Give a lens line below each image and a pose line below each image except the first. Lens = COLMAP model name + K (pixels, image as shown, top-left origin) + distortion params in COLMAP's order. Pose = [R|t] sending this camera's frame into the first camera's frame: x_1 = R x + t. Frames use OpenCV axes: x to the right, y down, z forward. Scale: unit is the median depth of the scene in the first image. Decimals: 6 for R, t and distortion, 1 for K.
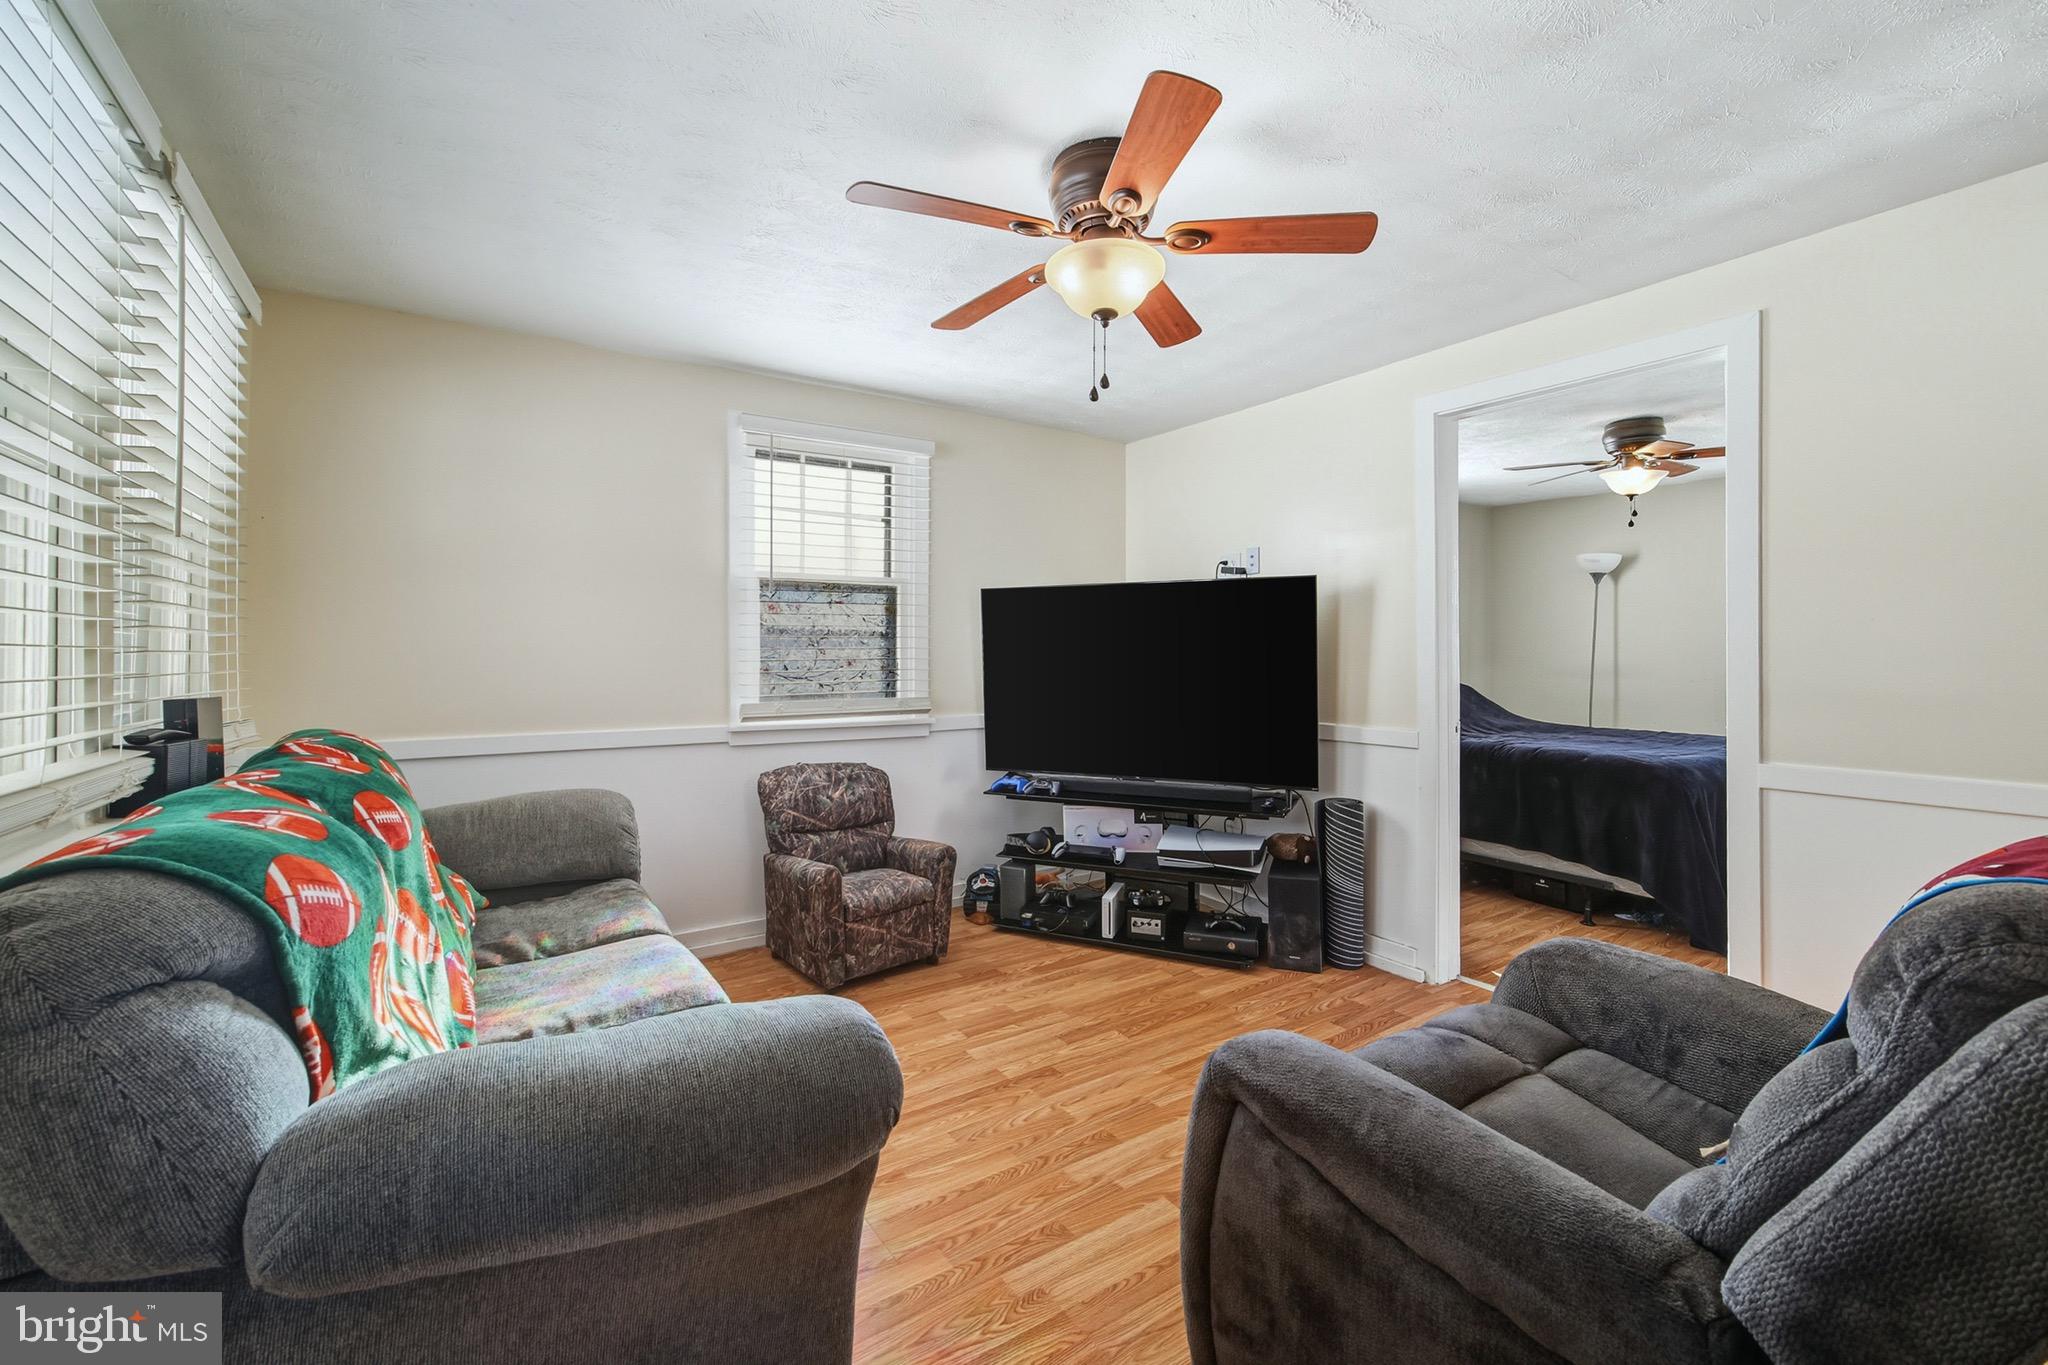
lens RADIAL K [[859.4, 0, 1027.4], [0, 859.4, 647.5], [0, 0, 1]] dist [-0.000757, -0.000072]
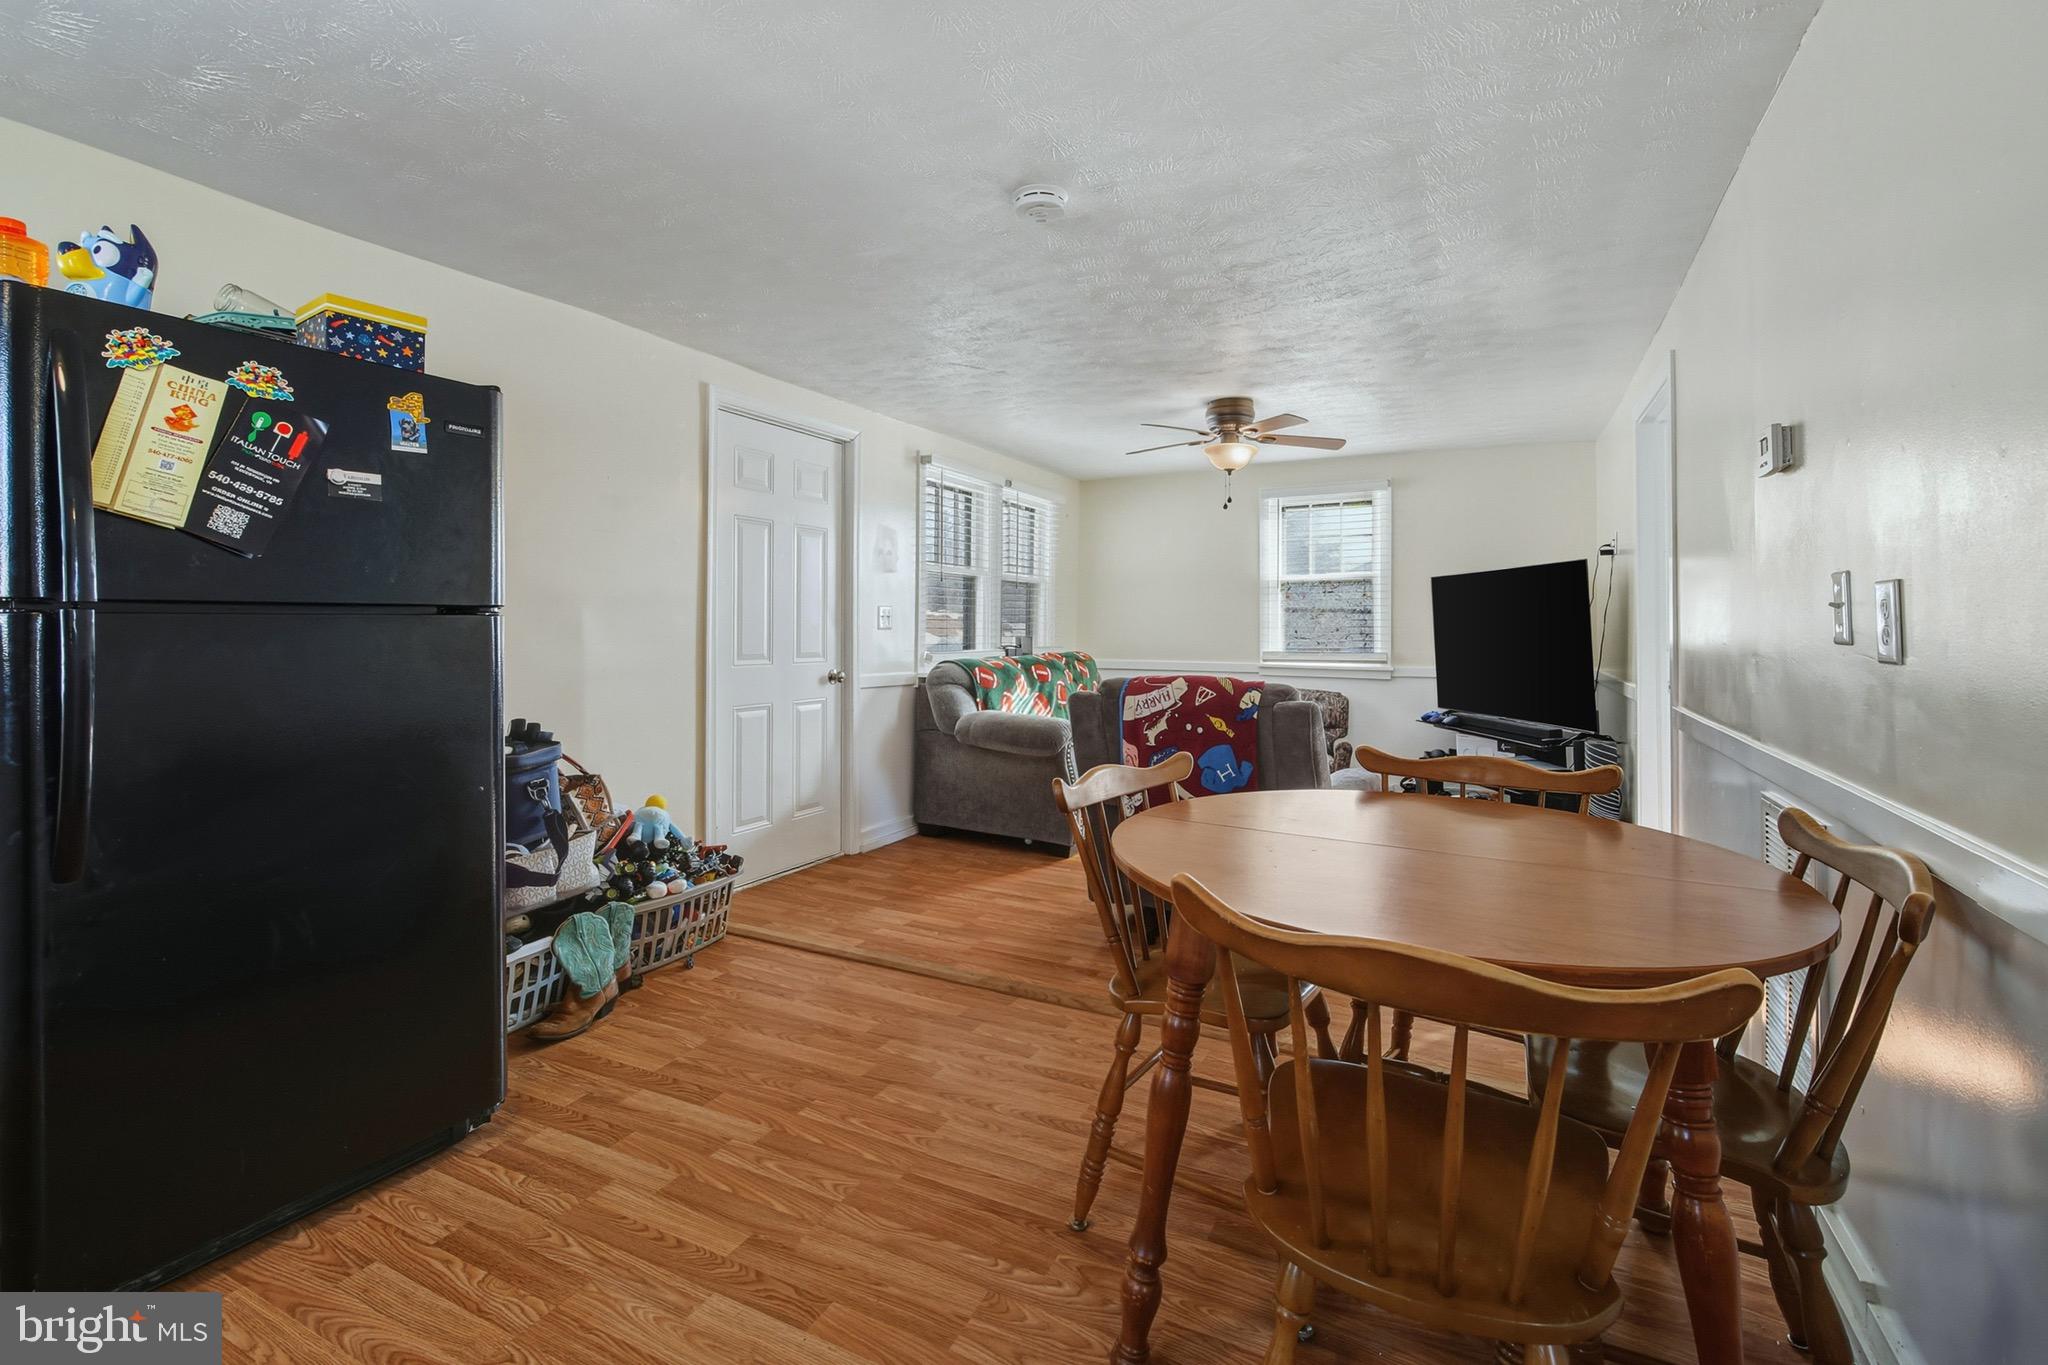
lens RADIAL K [[909.1, 0, 1027.3], [0, 909.1, 615.9], [0, 0, 1]] dist [0.000283, -0.000037]
pose [[0.485054, -0.007366, -0.874453, 1.084152], [0.000943, 0.999968, -0.007900, 0.006378], [0.874484, 0.003007, 0.485046, -0.346285]]
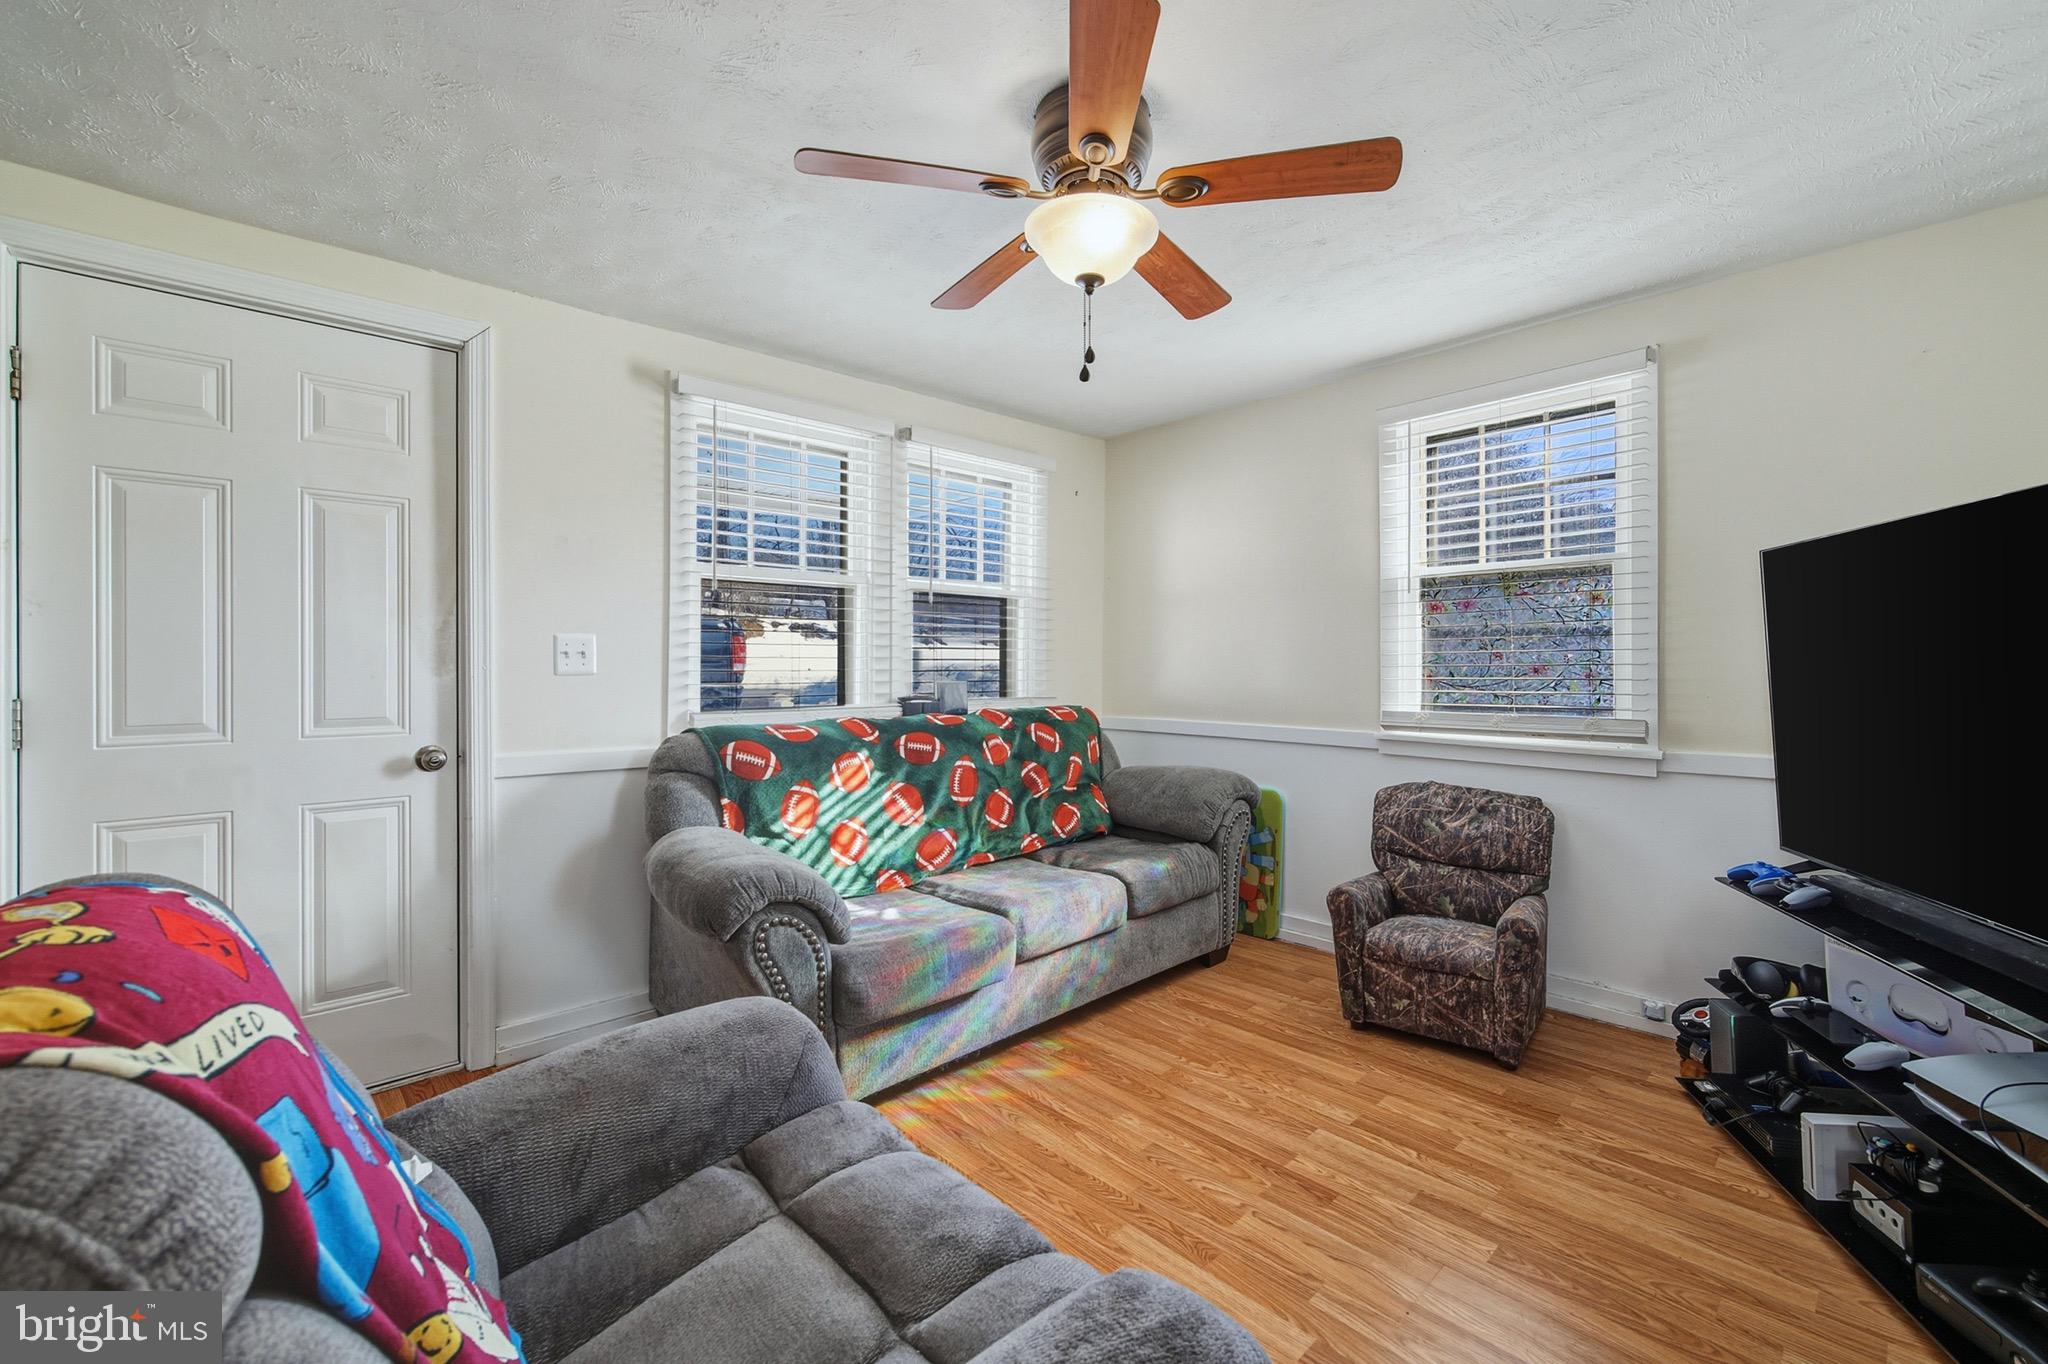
lens RADIAL K [[855.9, 0, 1022.8], [0, 855.9, 663.8], [0, 0, 1]] dist [-0.001520, -0.000136]
pose [[0.154259, 0.002193, -0.988028, 0.549547], [0.008406, 0.999958, 0.003532, 0.006590], [0.987995, -0.008850, 0.154234, 0.453980]]
